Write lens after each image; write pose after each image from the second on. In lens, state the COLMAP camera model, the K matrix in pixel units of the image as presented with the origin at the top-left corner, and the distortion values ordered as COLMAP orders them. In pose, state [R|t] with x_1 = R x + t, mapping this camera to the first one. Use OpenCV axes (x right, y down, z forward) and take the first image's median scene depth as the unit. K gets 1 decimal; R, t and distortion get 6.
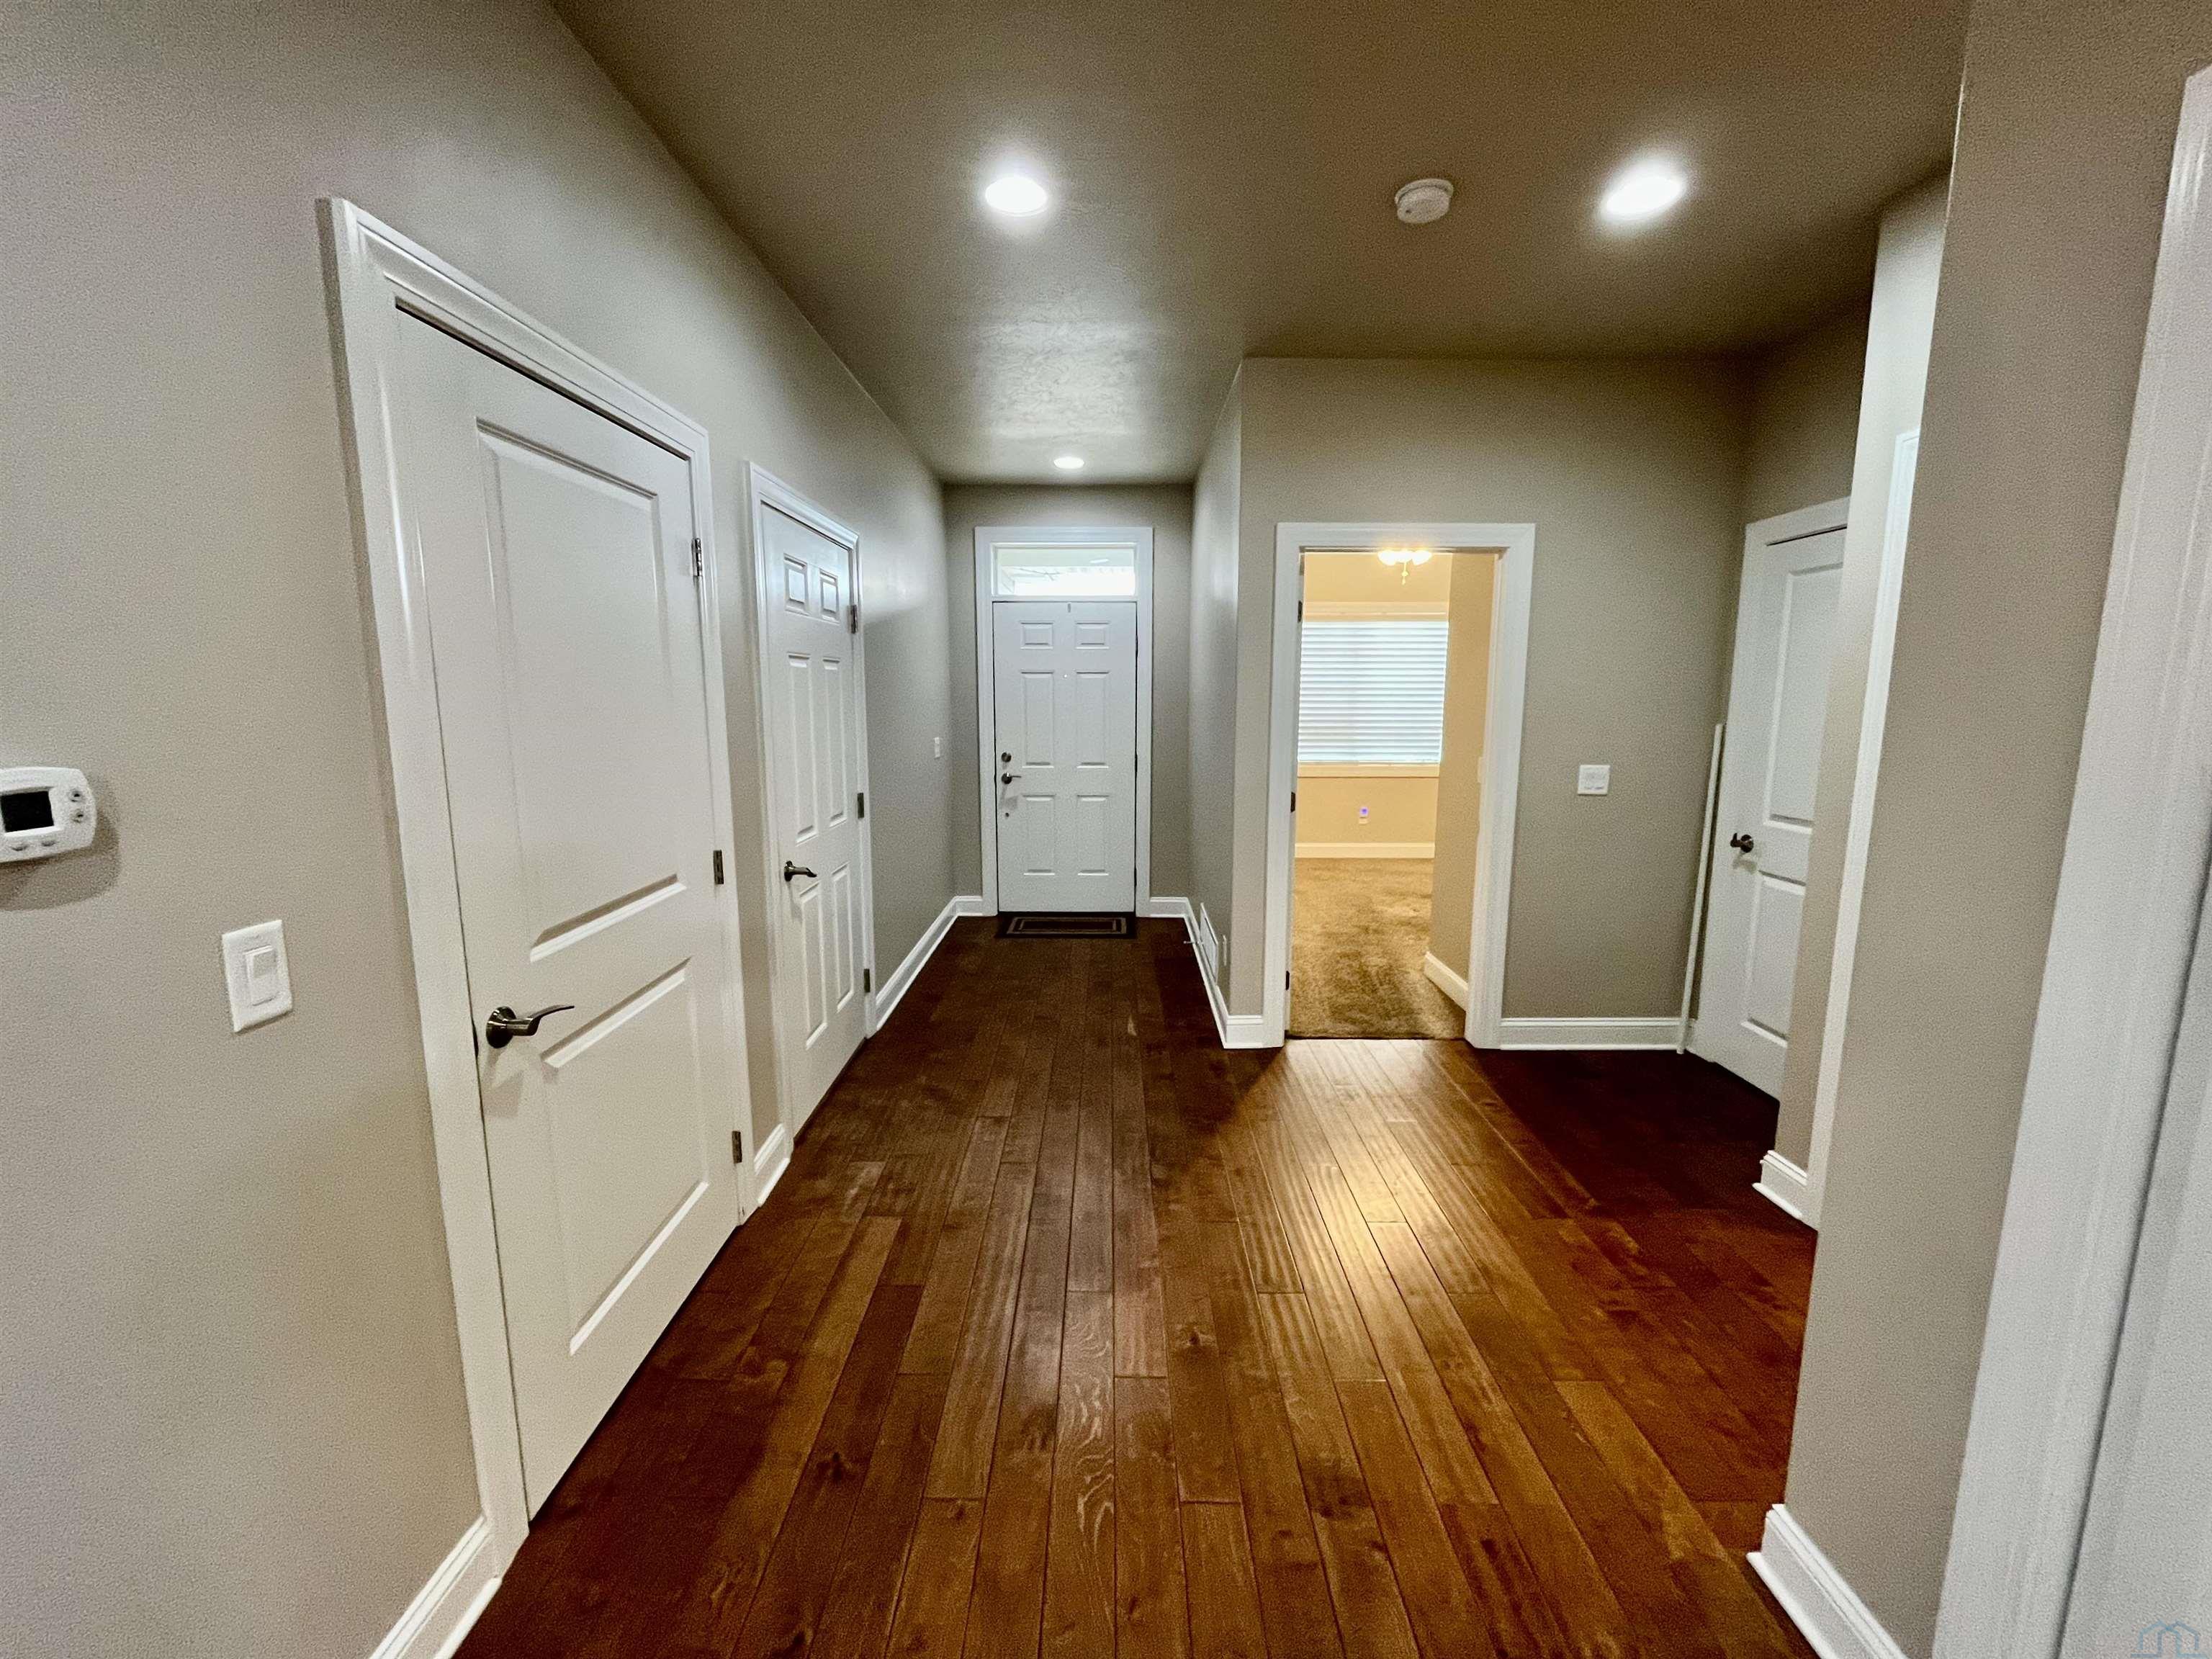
lens RADIAL K [[896.9, 0, 1109.8], [0, 896.9, 826.9], [0, 0, 1]] dist [-0.002332, -0.000263]
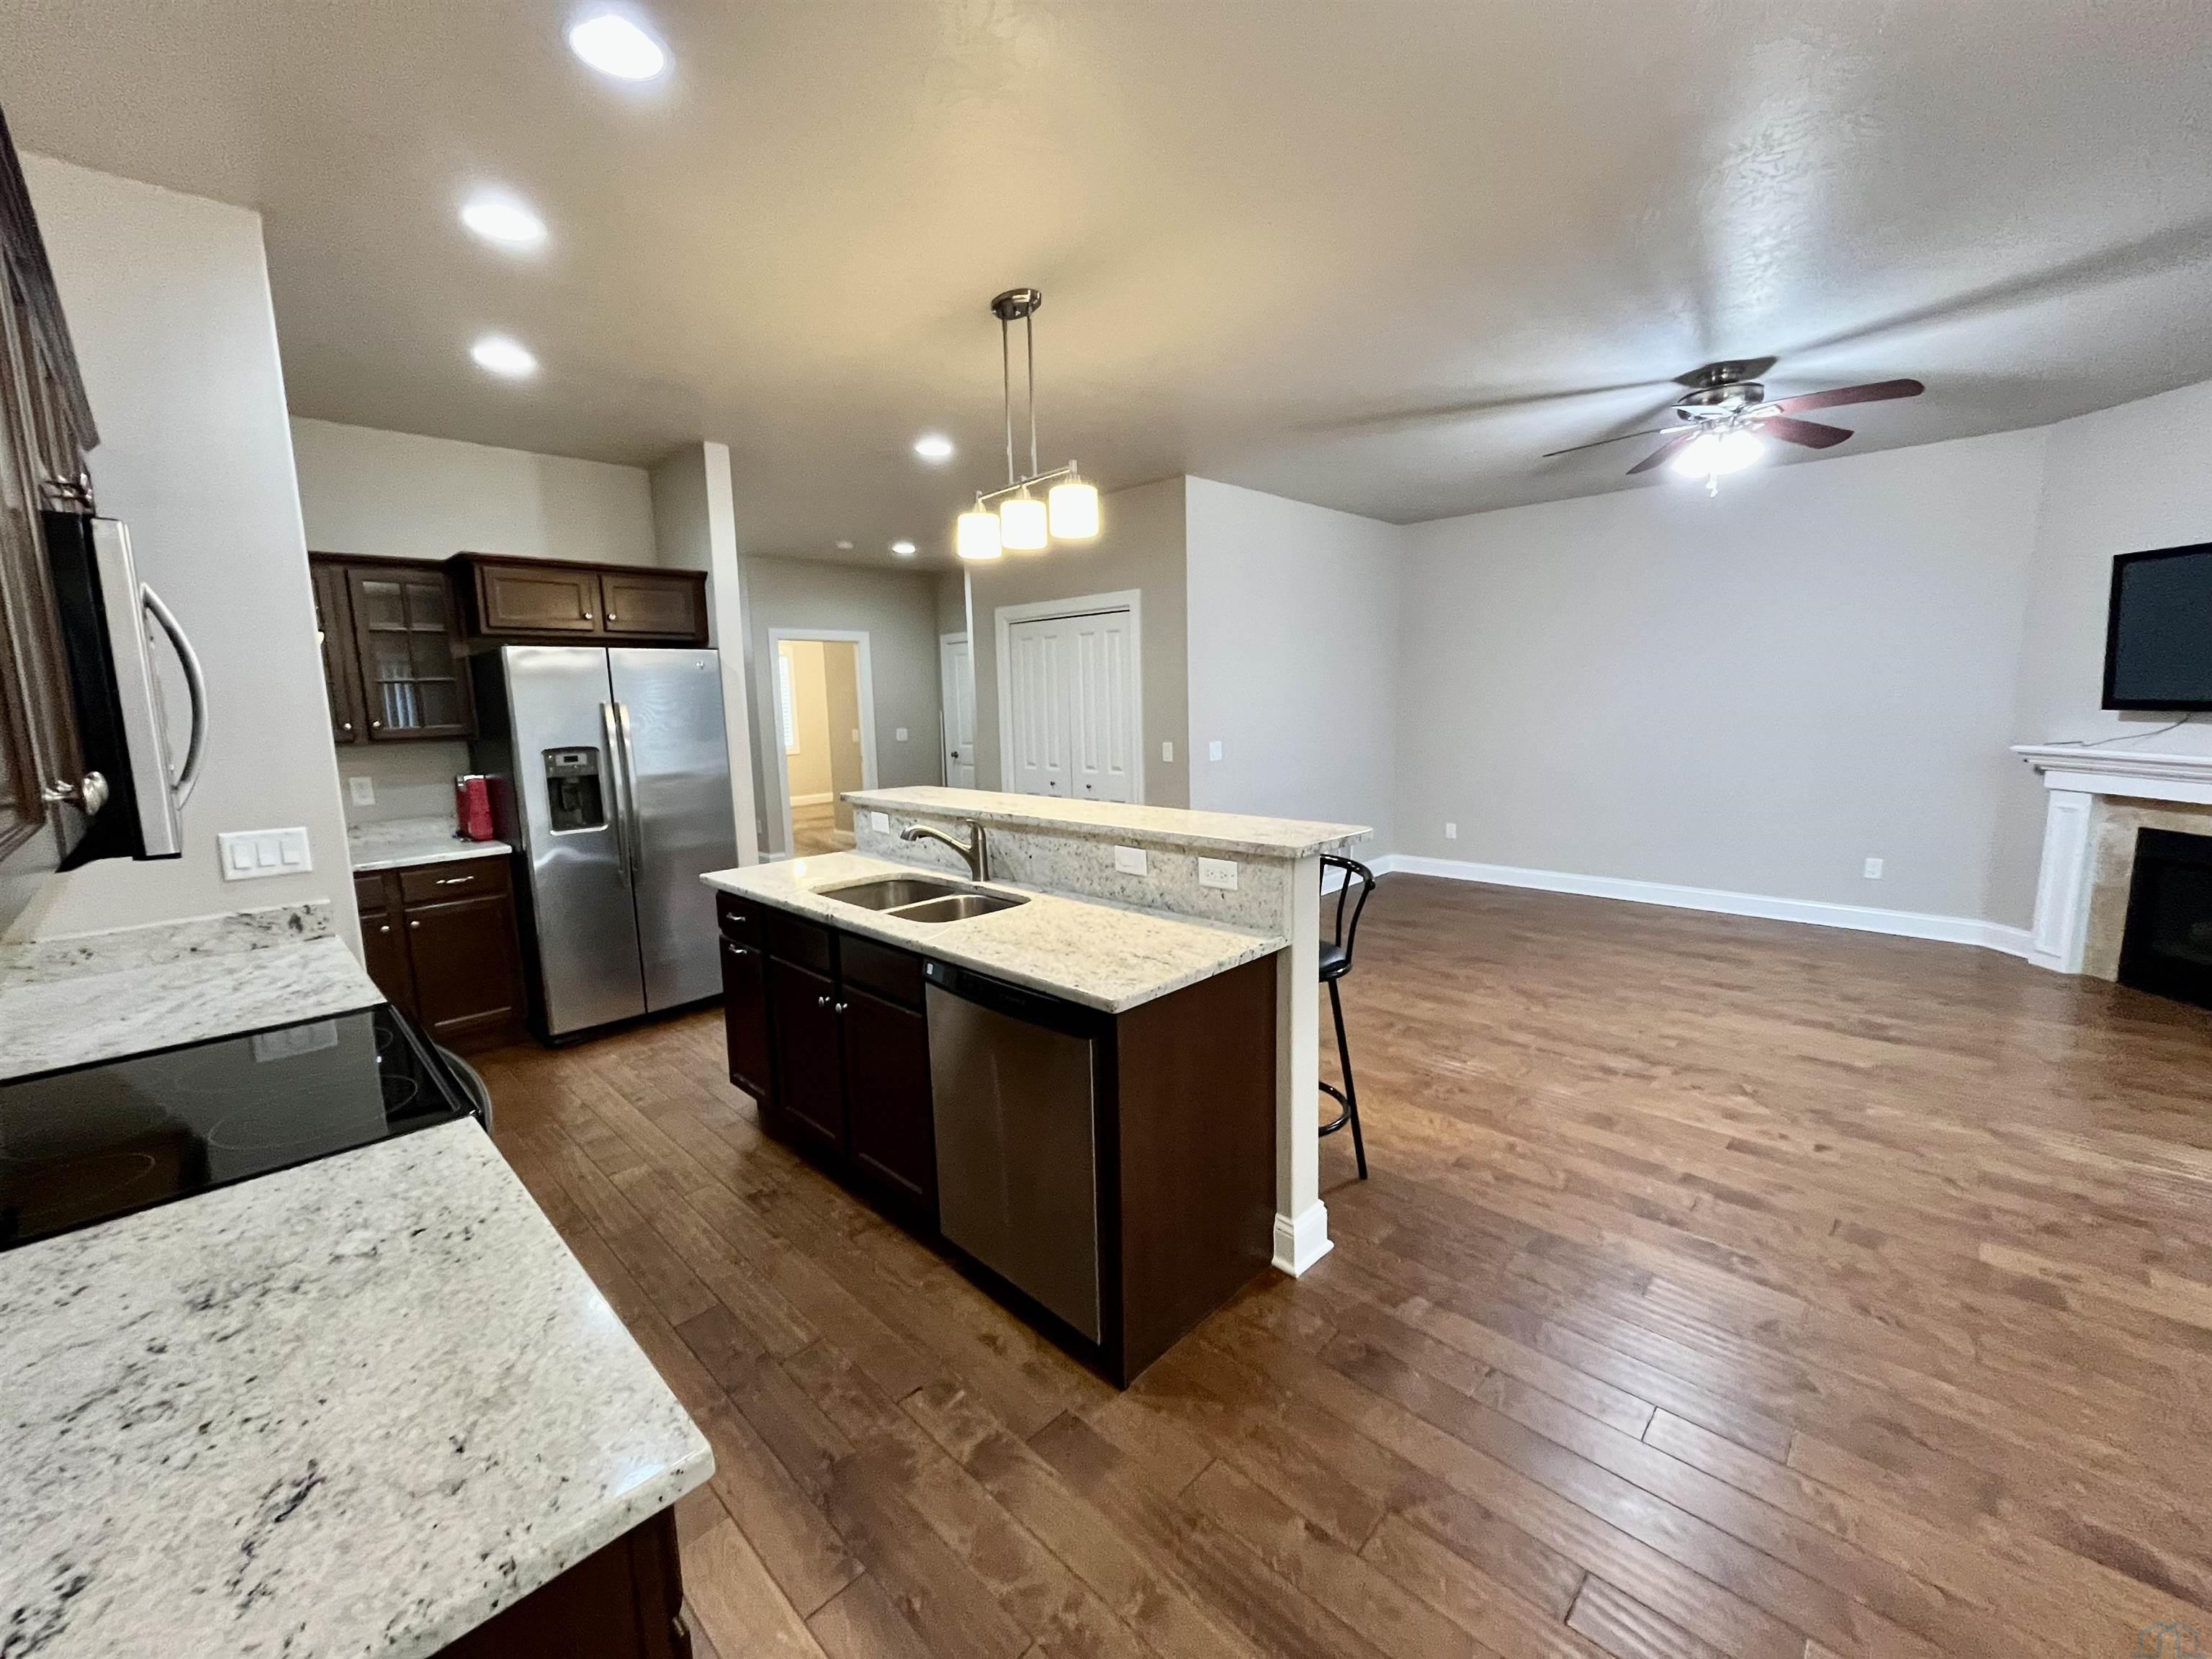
lens RADIAL K [[896.9, 0, 1112.6], [0, 896.9, 821.8], [0, 0, 1]] dist [-0.002332, -0.000263]
pose [[0.695075, -0.111424, 0.710250, -0.863979], [0.129731, 0.991139, 0.028530, 0.193798], [-0.707135, 0.072311, 0.703371, -1.167303]]
